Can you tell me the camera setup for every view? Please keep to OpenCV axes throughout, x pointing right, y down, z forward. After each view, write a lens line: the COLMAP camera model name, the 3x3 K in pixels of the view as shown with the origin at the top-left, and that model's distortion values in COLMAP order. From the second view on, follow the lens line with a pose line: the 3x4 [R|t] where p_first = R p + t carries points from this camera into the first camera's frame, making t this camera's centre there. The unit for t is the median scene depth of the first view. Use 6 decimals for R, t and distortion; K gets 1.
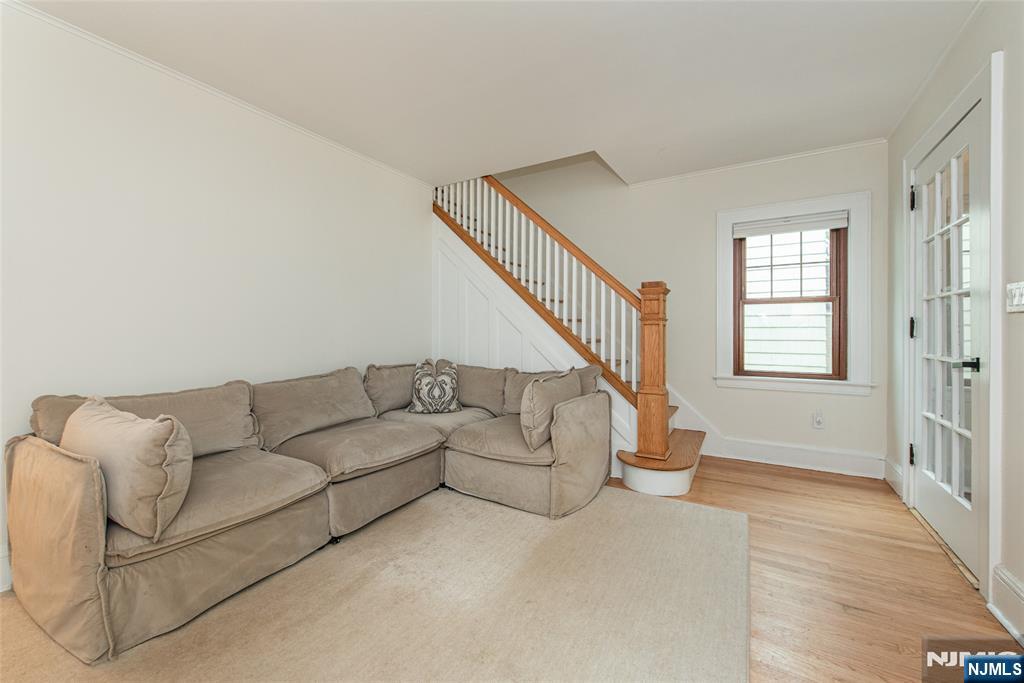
lens RADIAL K [[412.9, 0, 517.8], [0, 412.9, 332.7], [0, 0, 1]] dist [0.003317, -0.000686]
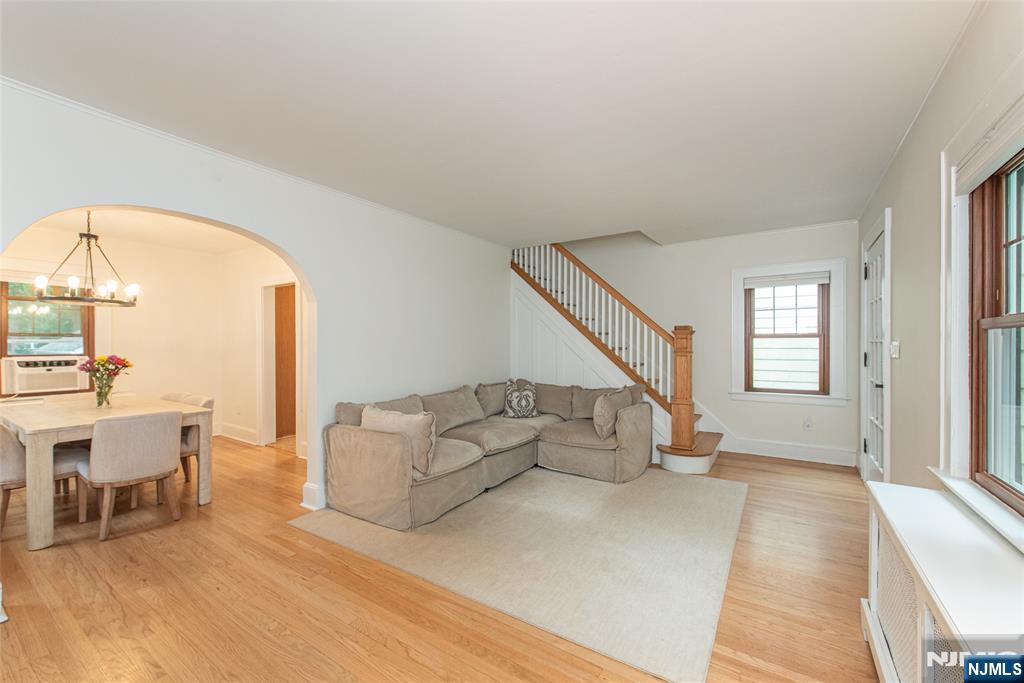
lens RADIAL K [[412.9, 0, 503.1], [0, 412.9, 348.2], [0, 0, 1]] dist [0.003317, -0.000686]
pose [[0.995174, -0.009036, -0.097706, -0.148273], [0.009981, 0.999908, 0.009183, -0.064701], [0.097614, -0.010114, 0.995173, -0.473843]]
